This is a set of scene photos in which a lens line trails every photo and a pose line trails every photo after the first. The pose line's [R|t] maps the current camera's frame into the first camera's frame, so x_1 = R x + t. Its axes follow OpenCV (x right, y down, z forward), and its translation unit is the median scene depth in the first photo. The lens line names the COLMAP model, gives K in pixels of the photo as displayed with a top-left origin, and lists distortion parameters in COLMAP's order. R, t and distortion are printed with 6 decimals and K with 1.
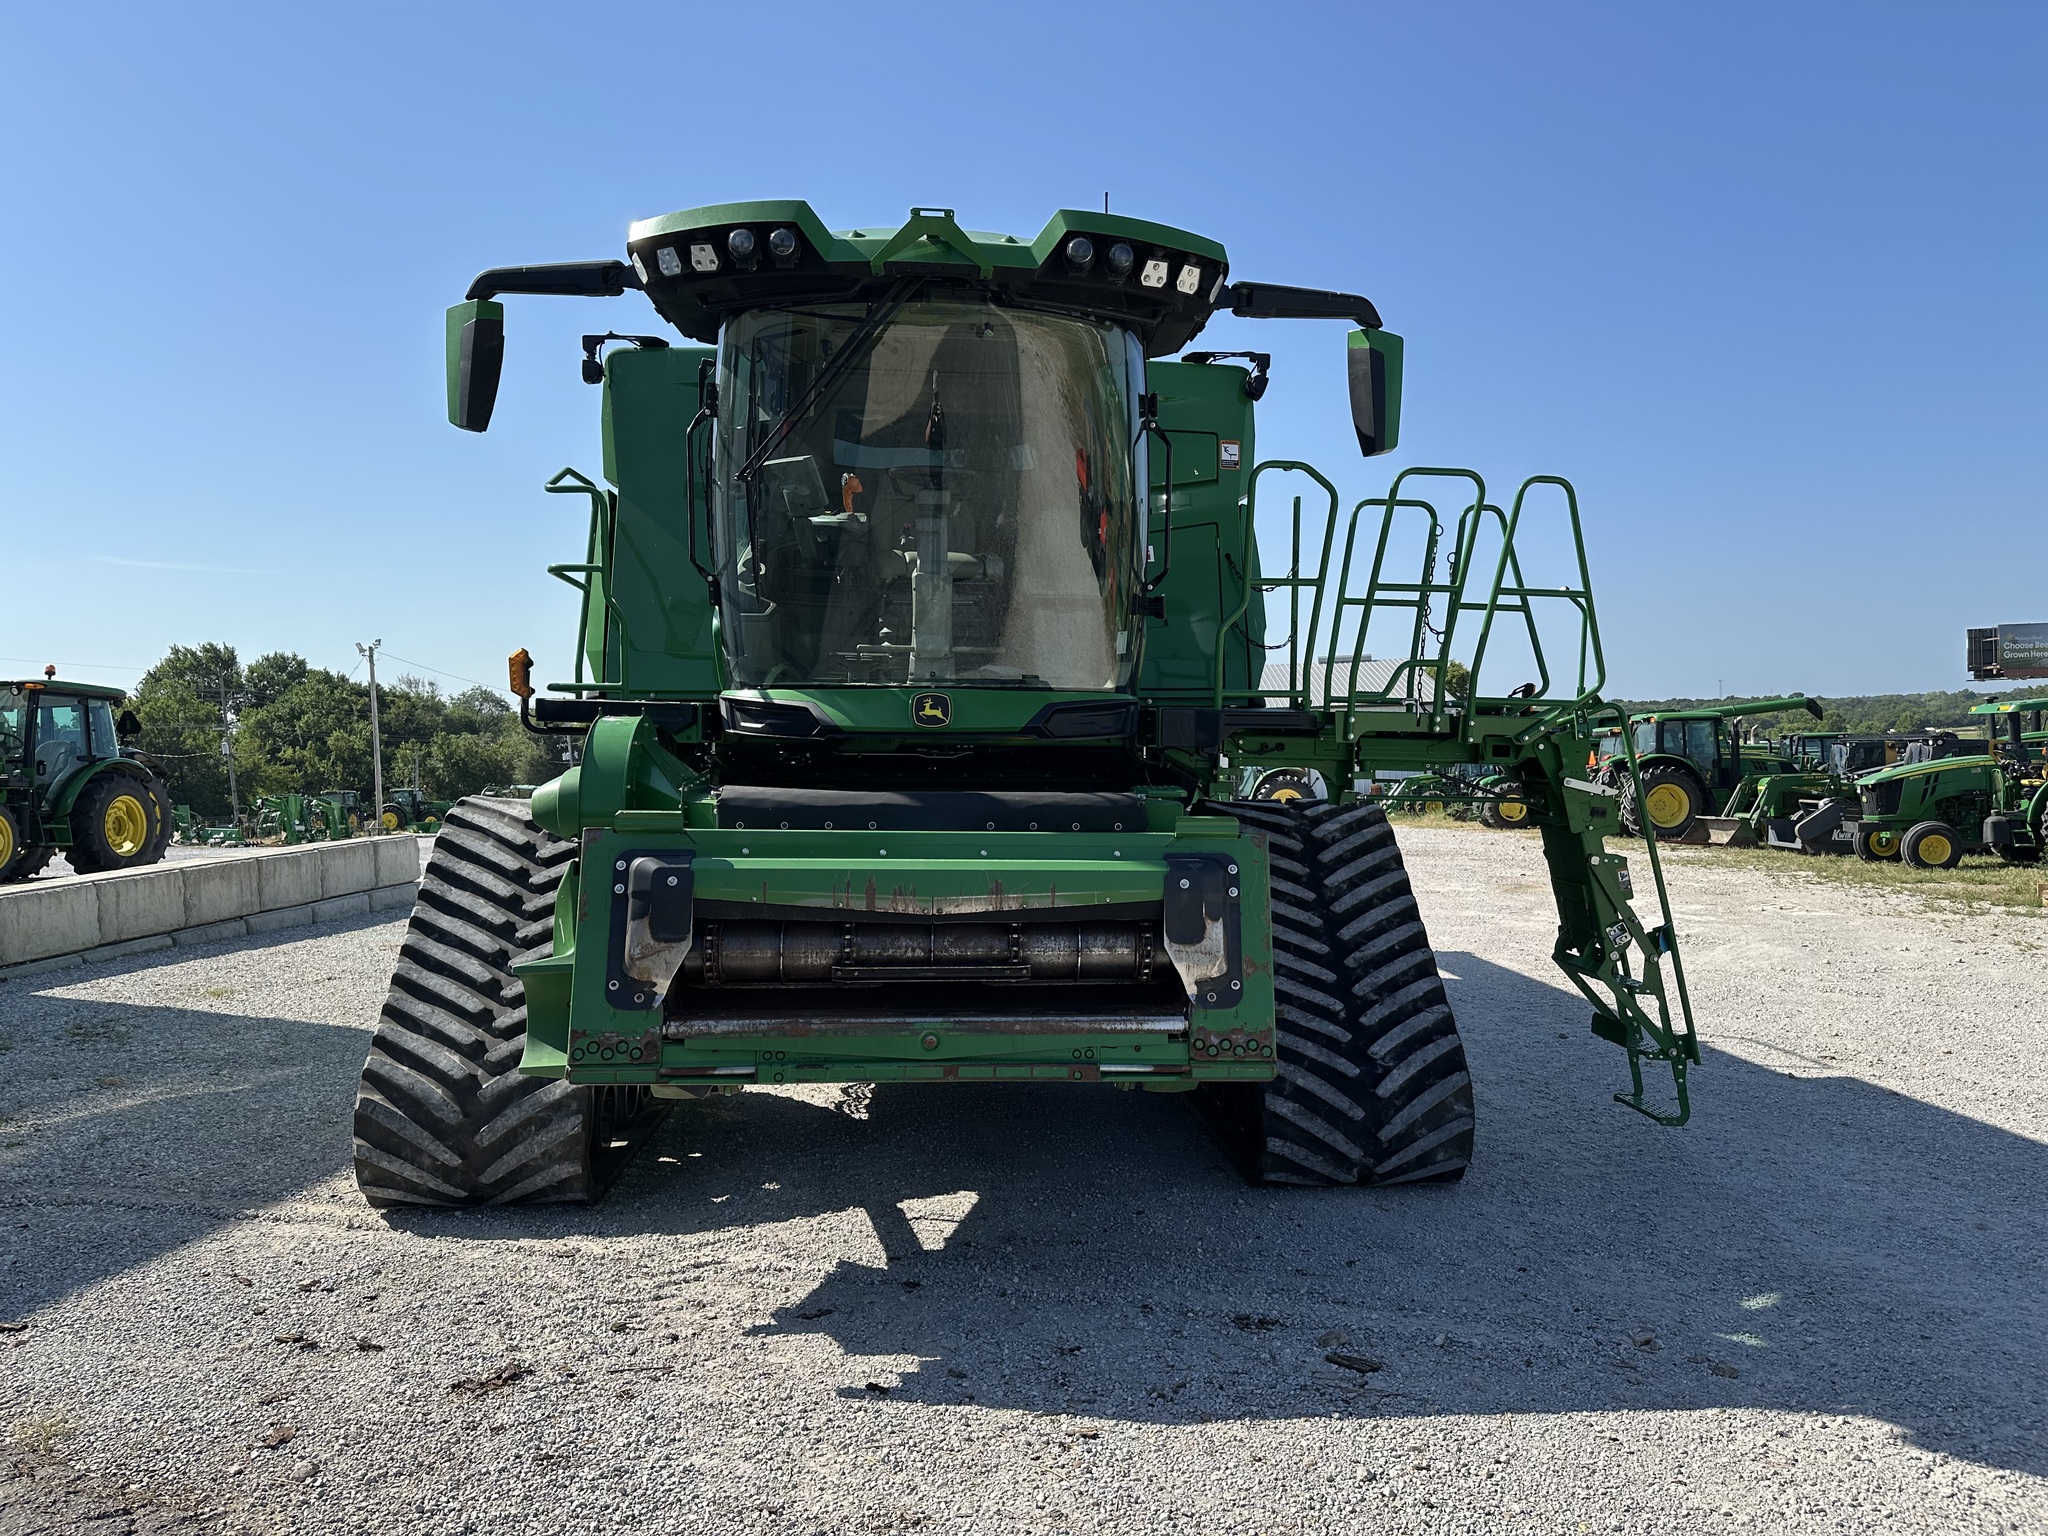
lens RADIAL K [[1440.6, 0, 1041.1], [0, 1440.6, 775.4], [0, 0, 1]] dist [0.102234, -0.145653]
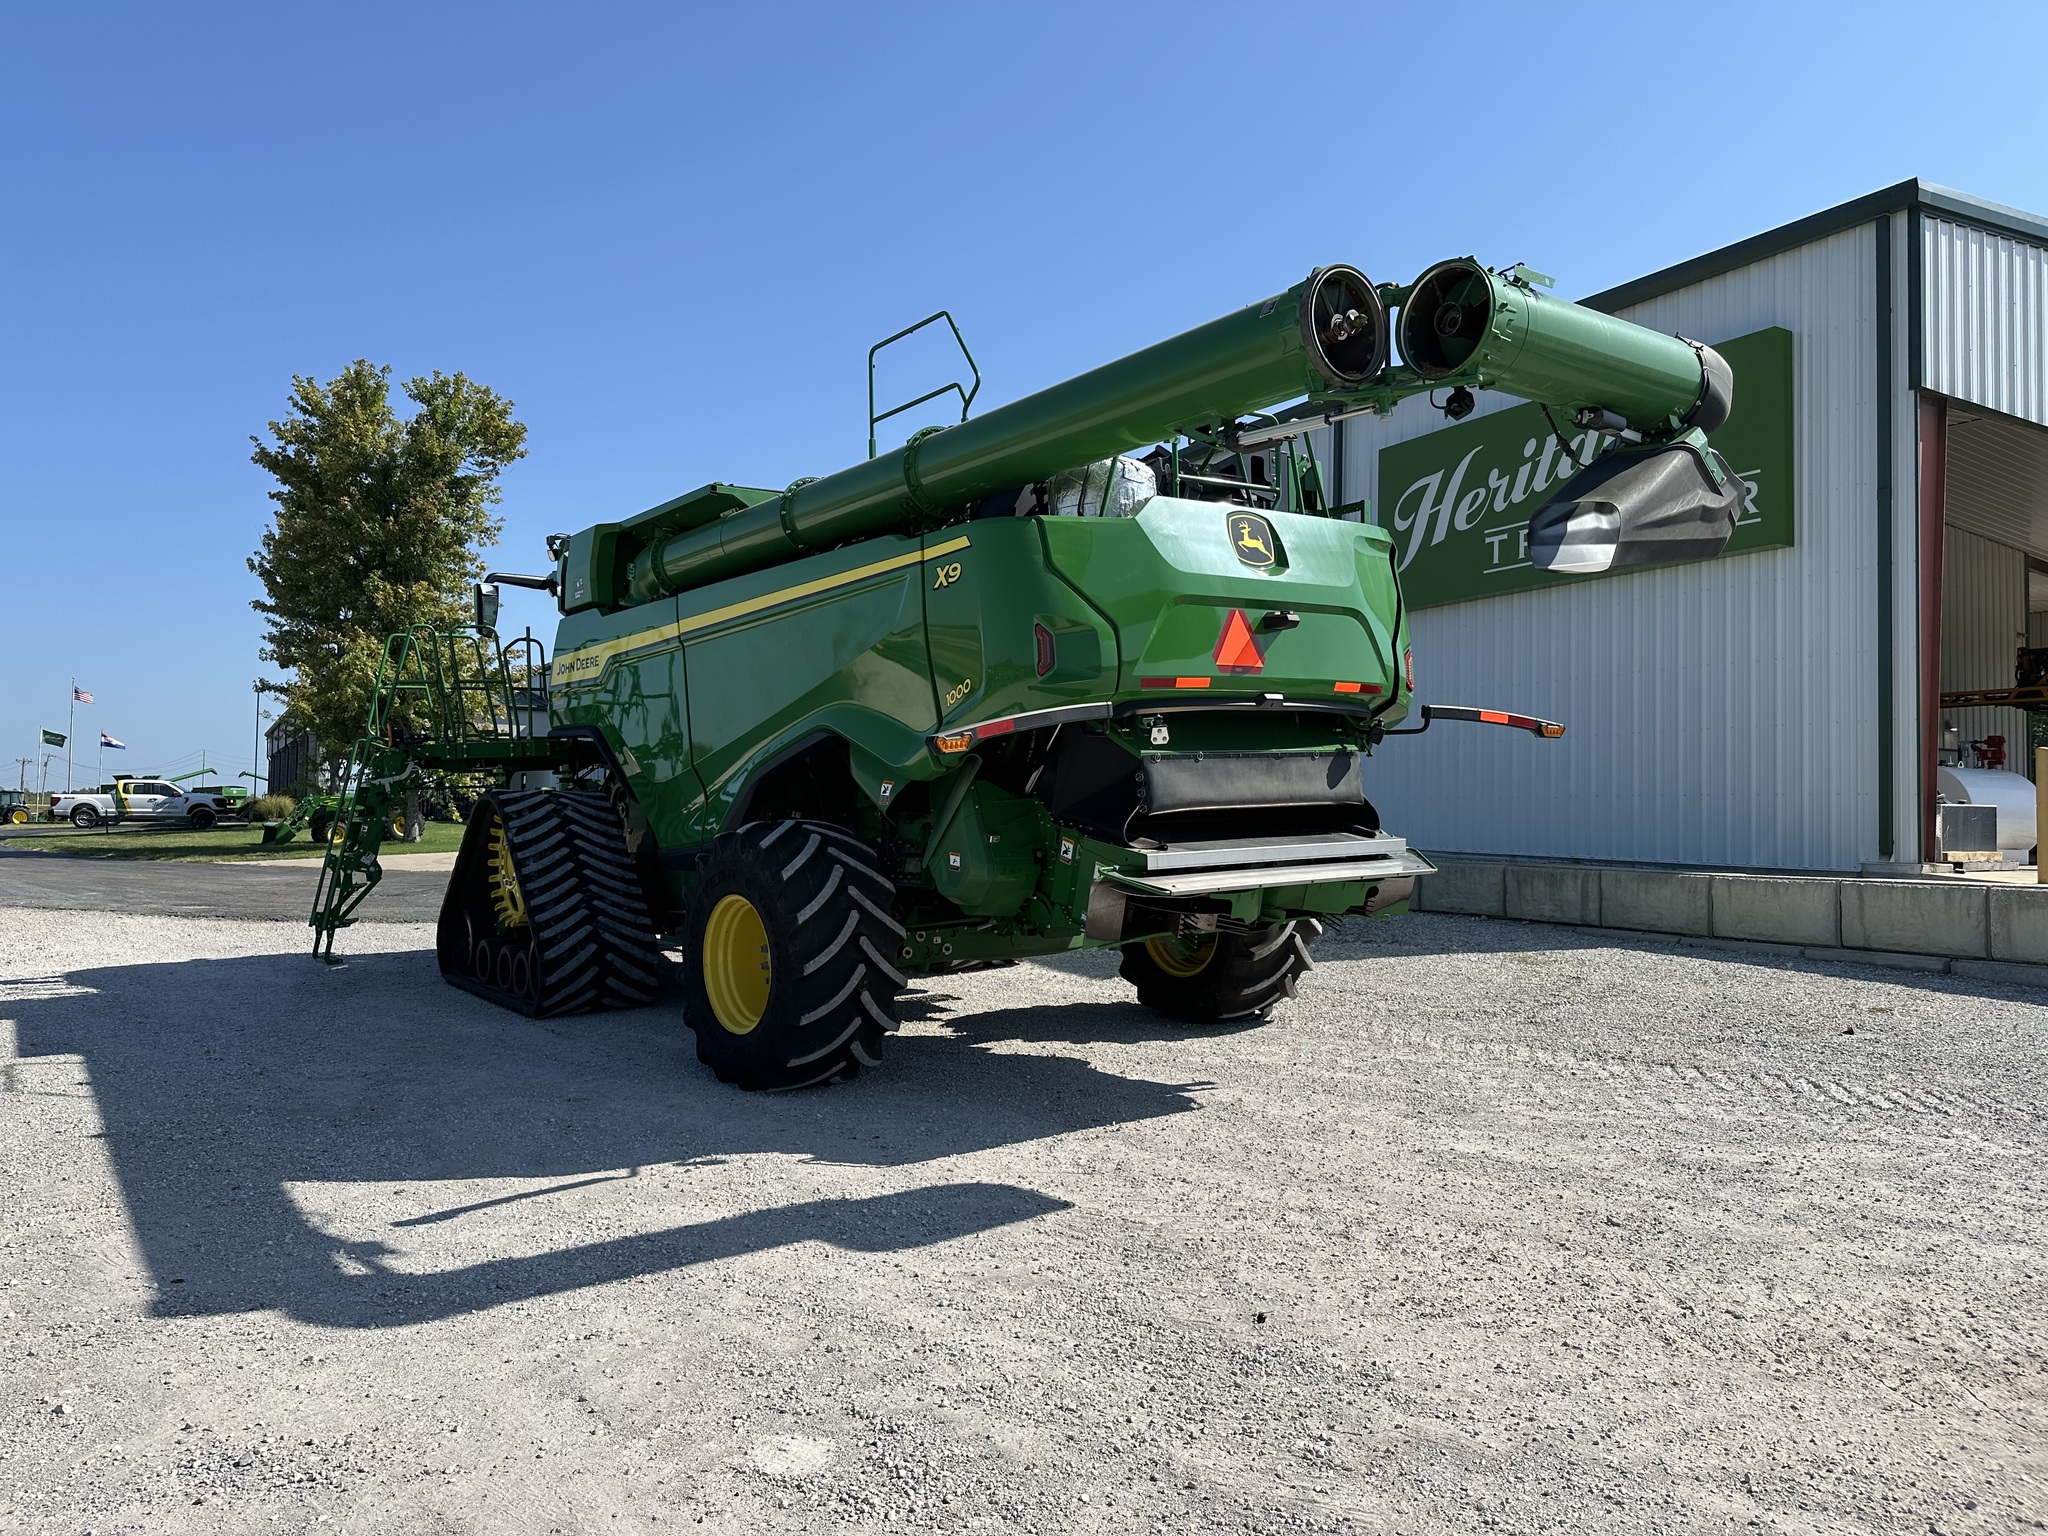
lens RADIAL K [[1436.3, 0, 1034.3], [0, 1436.3, 768.5], [0, 0, 1]] dist [0.097441, -0.162459]
pose [[-0.838291, 0.002861, -0.545215, 0.766545], [0.002042, 0.999996, 0.002107, -0.013213], [0.545219, 0.000653, -0.838293, 3.457657]]
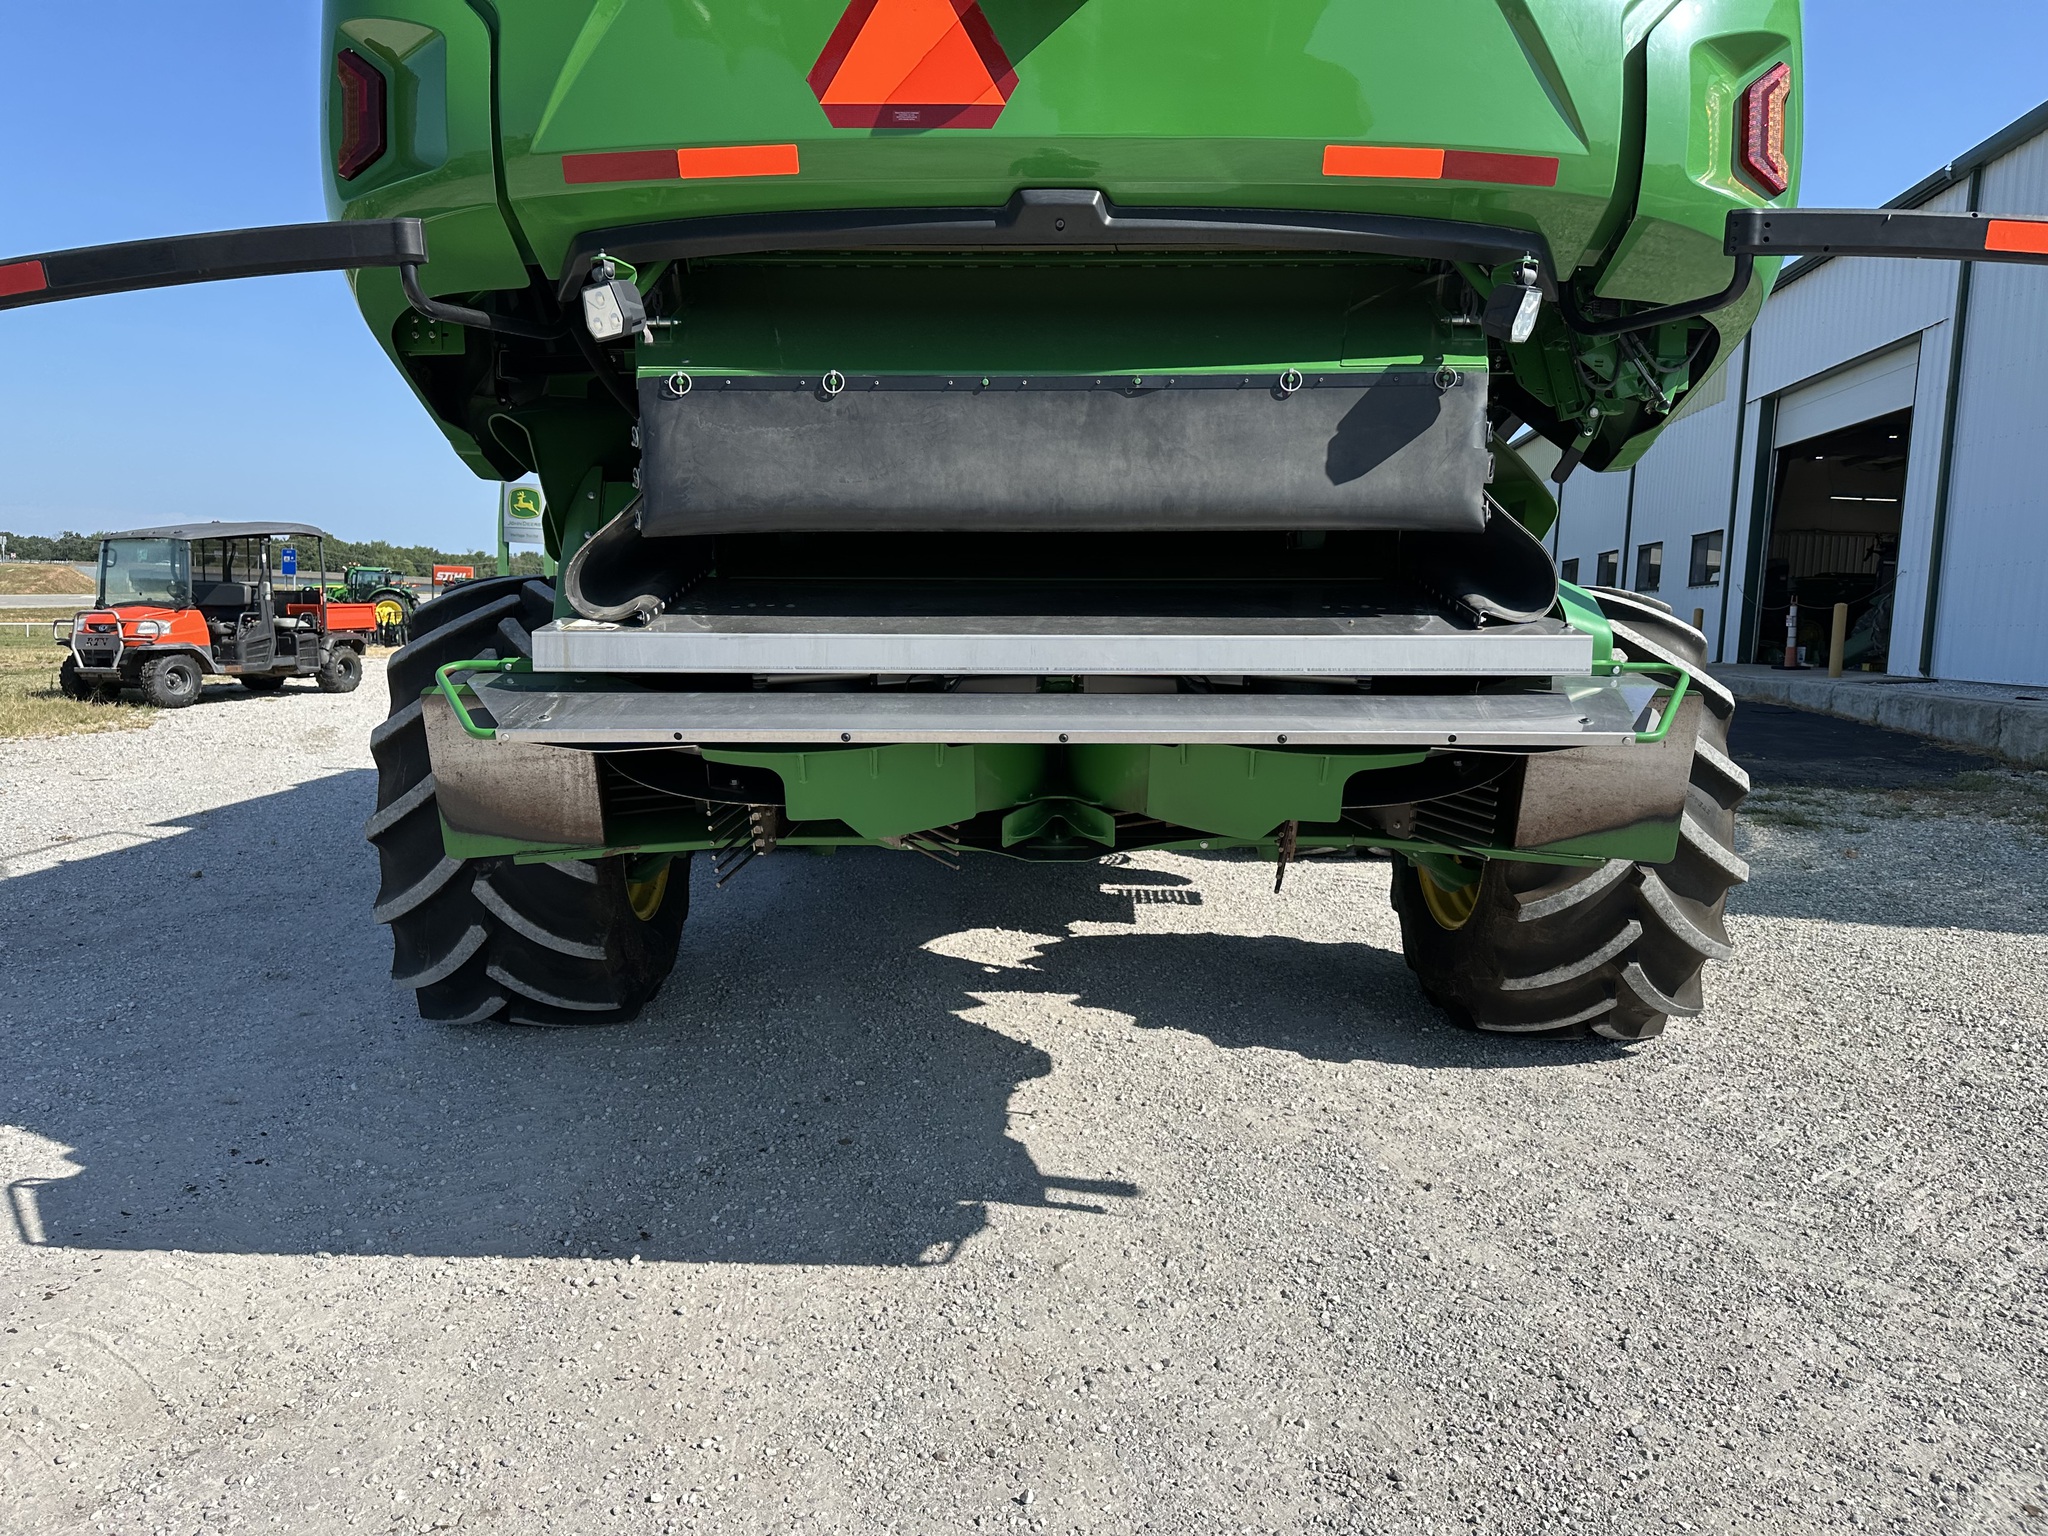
lens RADIAL K [[1436.3, 0, 1034.3], [0, 1436.3, 768.5], [0, 0, 1]] dist [0.097441, -0.162459]
pose [[-0.996761, -0.022111, 0.077322, -0.214641], [-0.012525, 0.992410, 0.122333, 0.049937], [-0.079440, 0.120968, -0.989473, 2.922110]]
